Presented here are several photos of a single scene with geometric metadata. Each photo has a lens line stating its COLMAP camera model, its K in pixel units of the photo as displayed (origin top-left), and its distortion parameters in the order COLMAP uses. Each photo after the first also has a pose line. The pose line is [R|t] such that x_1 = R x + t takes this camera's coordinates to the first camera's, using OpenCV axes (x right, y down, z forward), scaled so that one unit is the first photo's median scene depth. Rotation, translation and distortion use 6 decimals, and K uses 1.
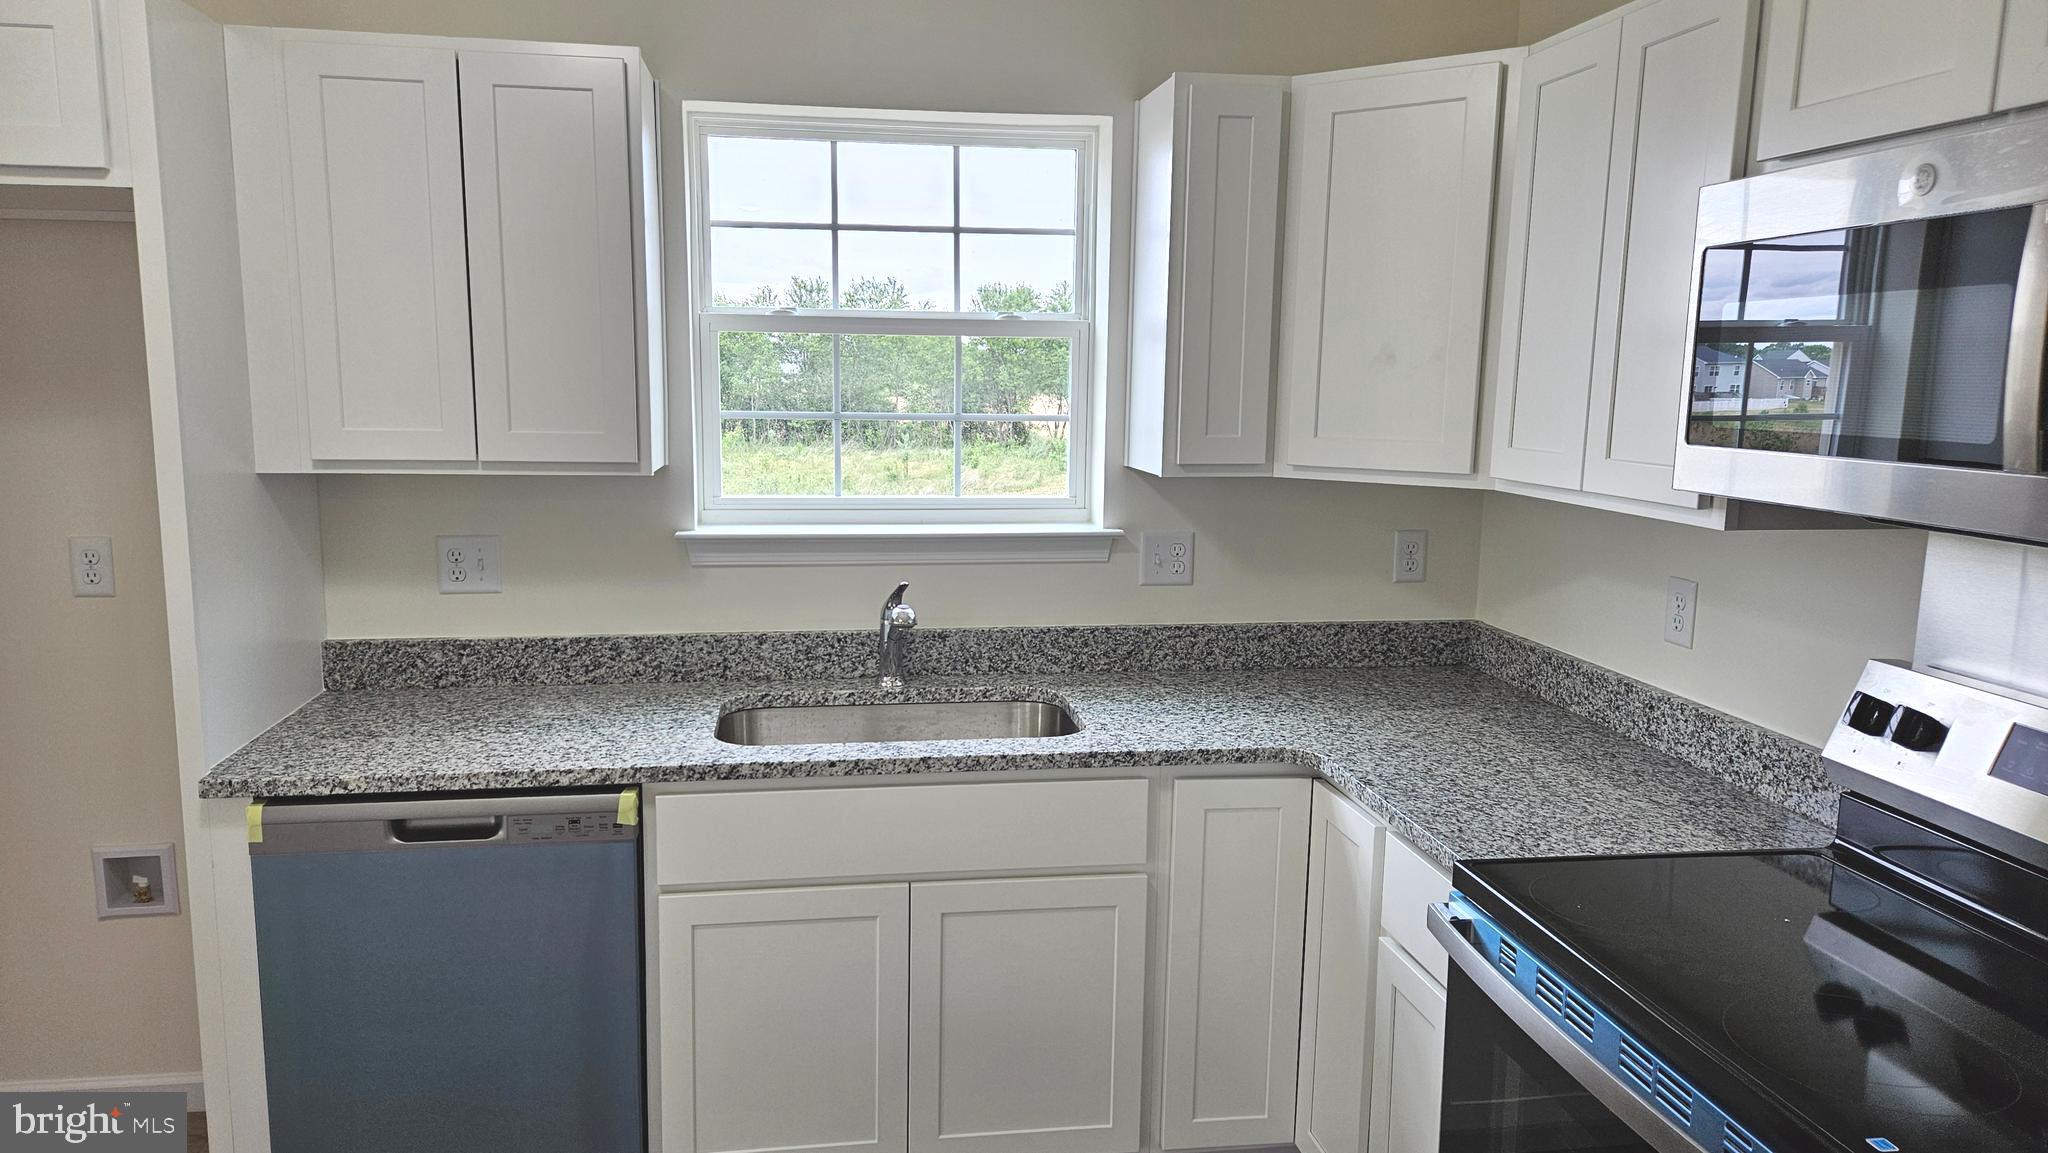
lens RADIAL K [[1363.4, 0, 996.1], [0, 1363.4, 586.1], [0, 0, 1]] dist [0.085066, -0.072872]
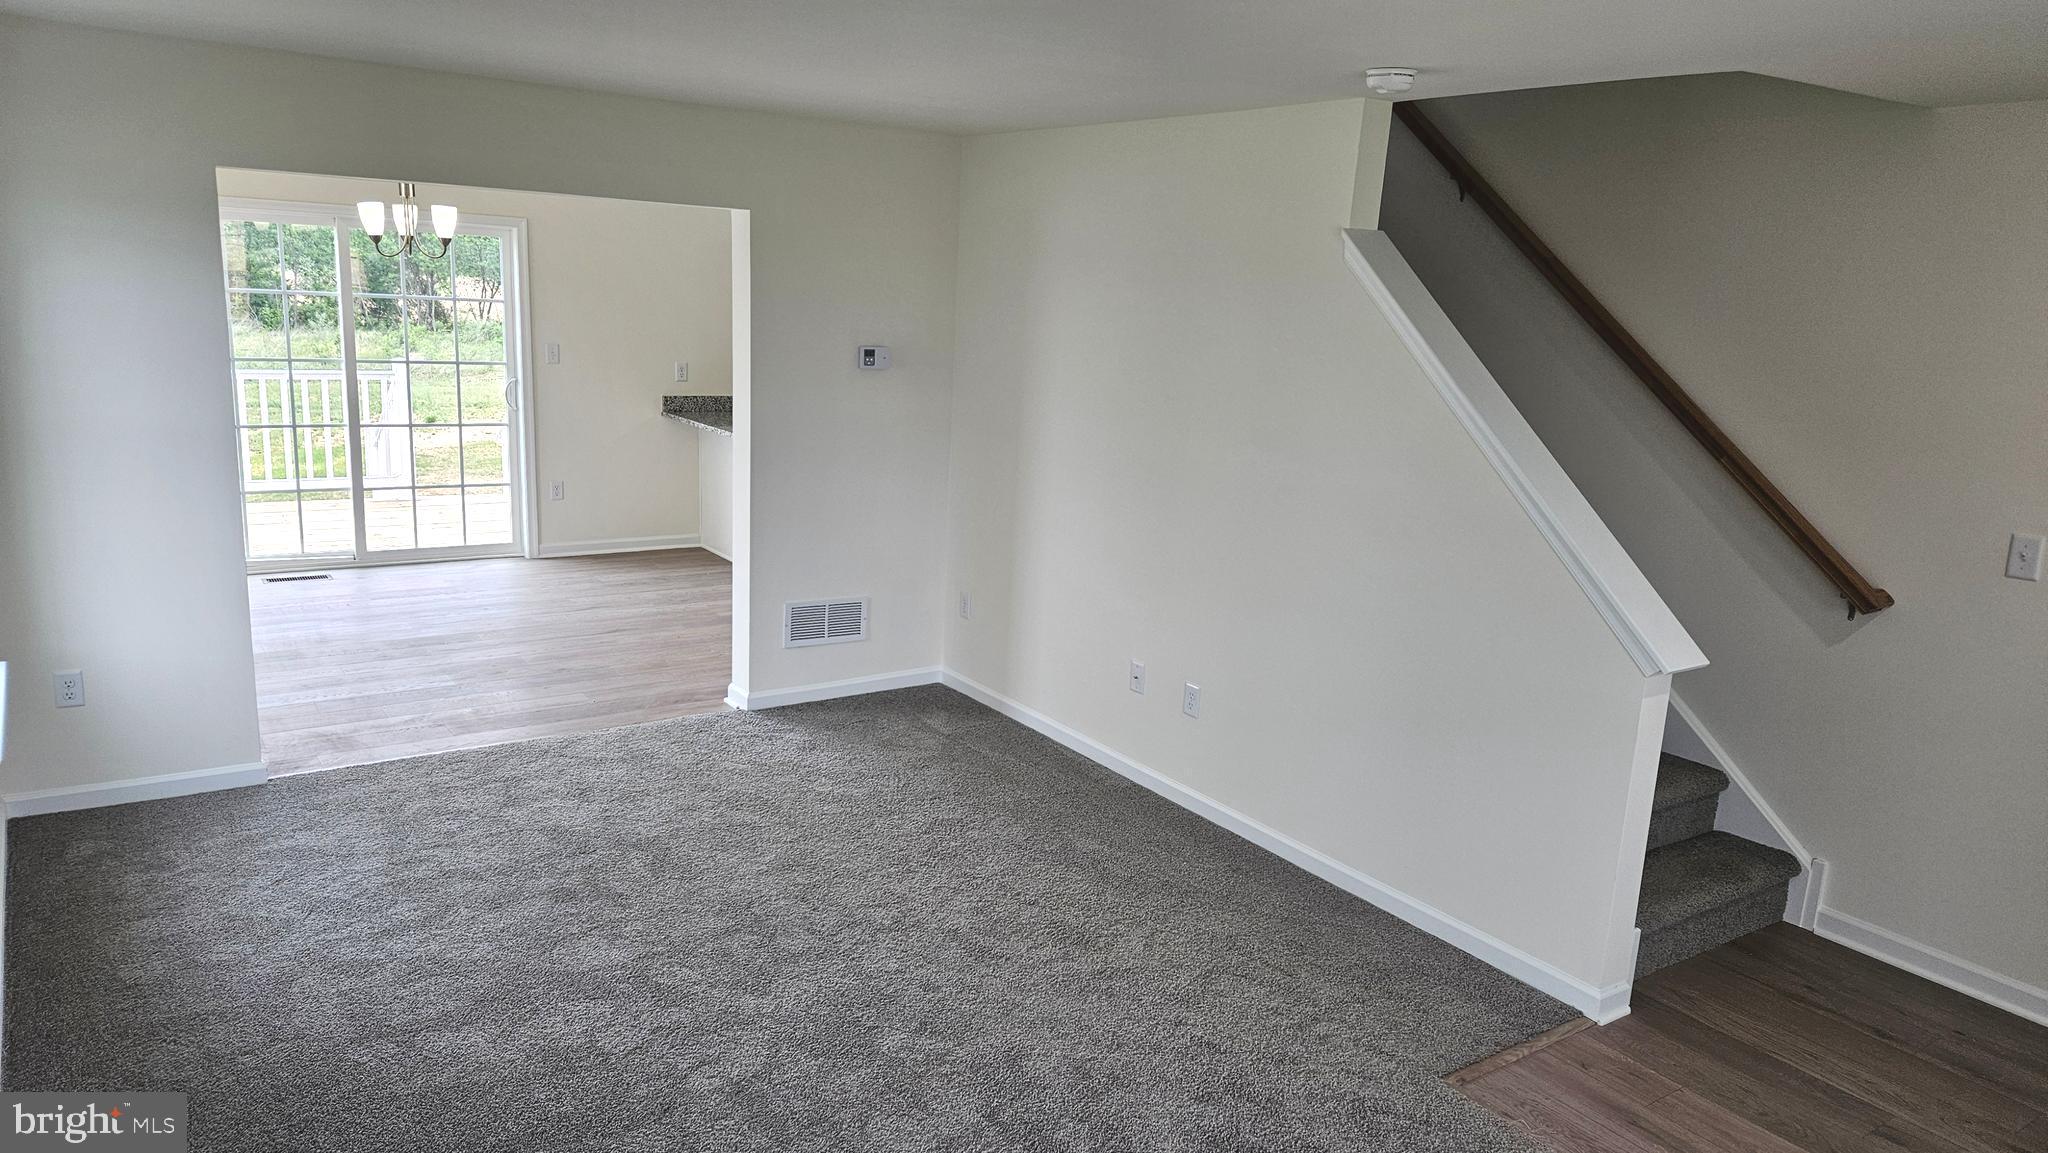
lens RADIAL K [[1383.3, 0, 1025.1], [0, 1383.3, 579.5], [0, 0, 1]] dist [0.080753, -0.000547]
pose [[0.892517, -0.063959, 0.446456, -2.216790], [0.032210, 0.996405, 0.078355, 0.275199], [-0.449862, -0.055553, 0.891369, -2.617353]]
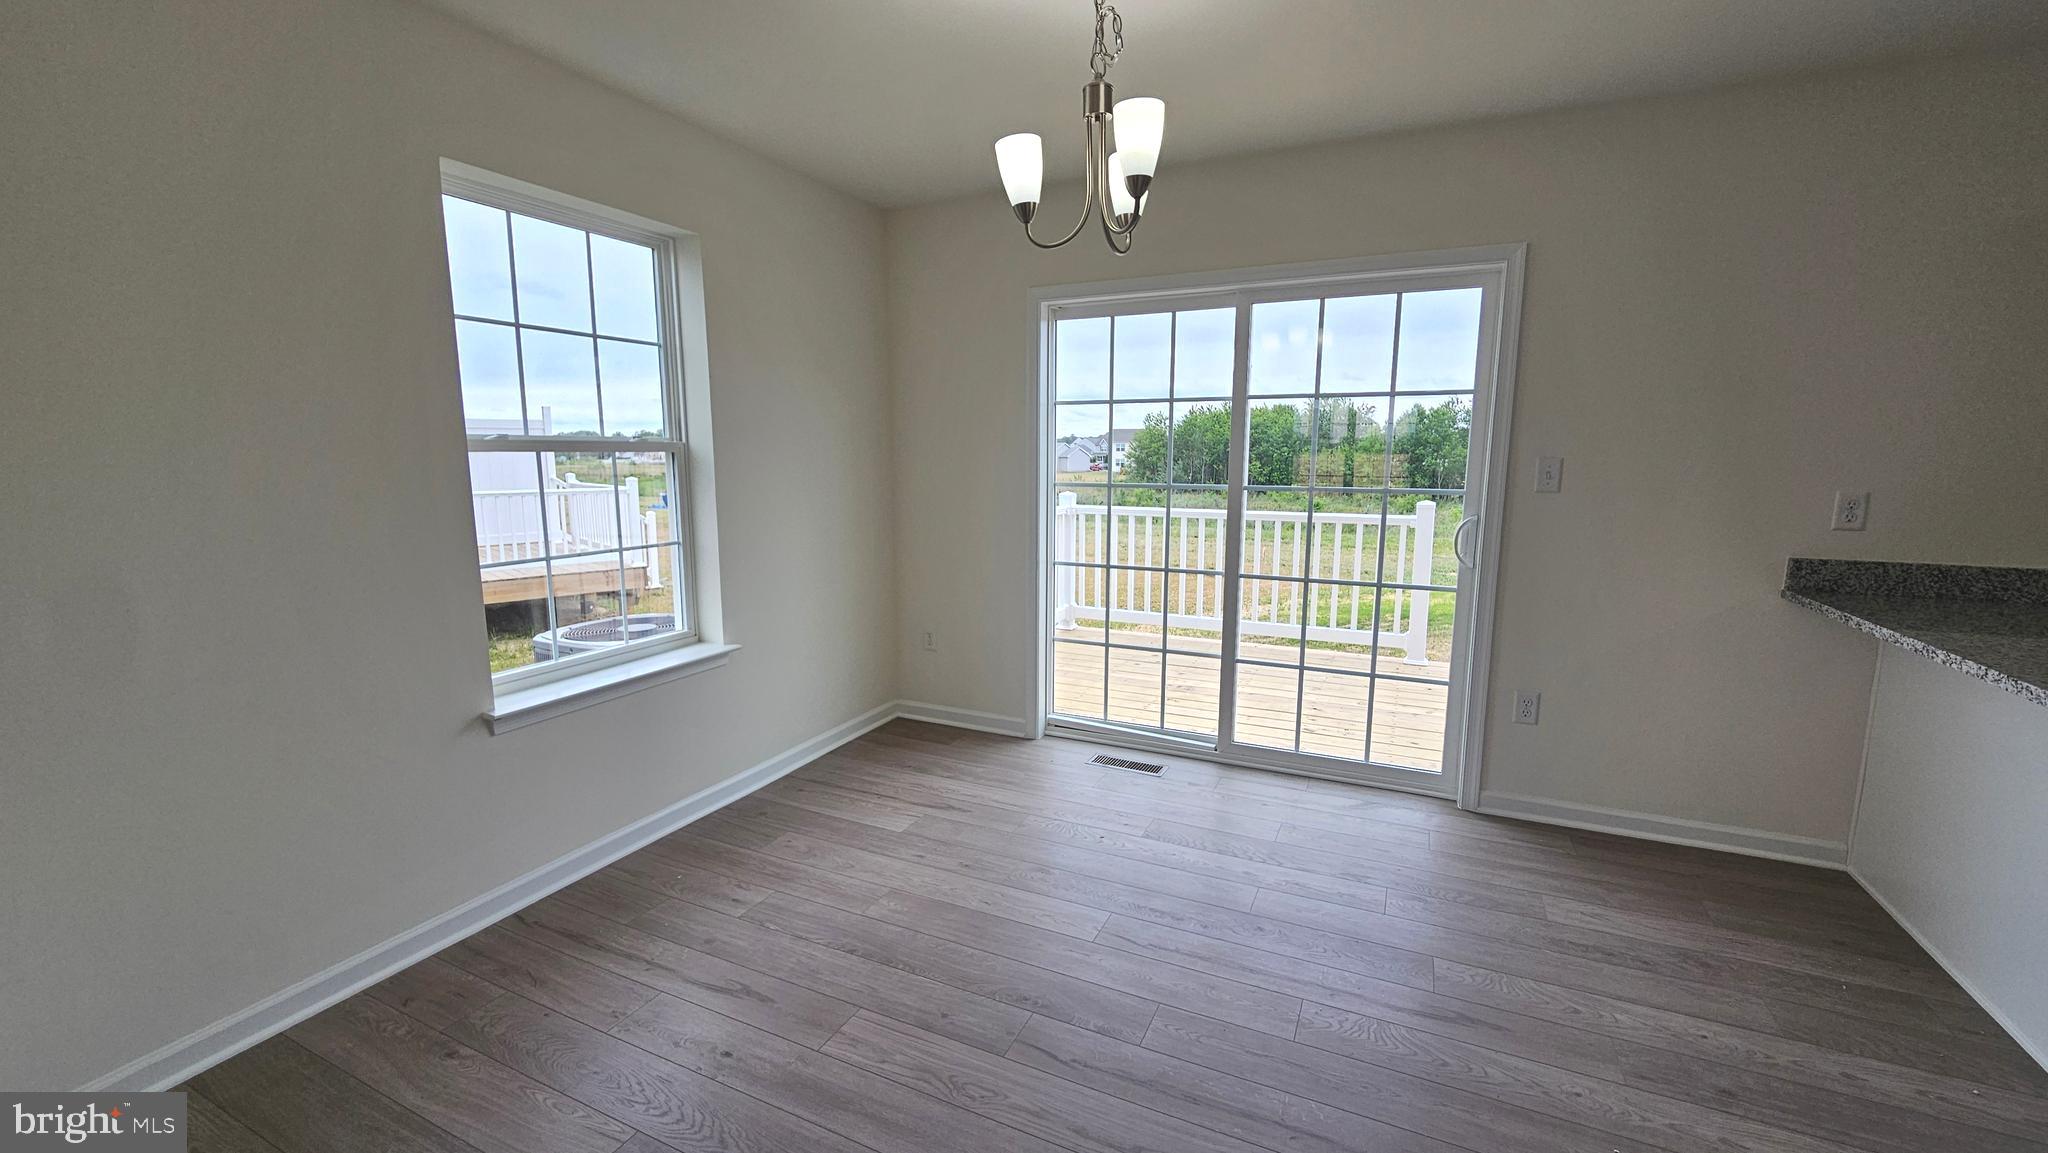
lens RADIAL K [[842.2, 0, 1013.6], [0, 842.2, 581.7], [0, 0, 1]] dist [-0.001093, -0.000098]
pose [[0.831765, 0.077208, -0.549733, -1.653132], [-0.082605, 0.996470, 0.014967, 0.150436], [0.548948, 0.032961, 0.835206, -0.427319]]
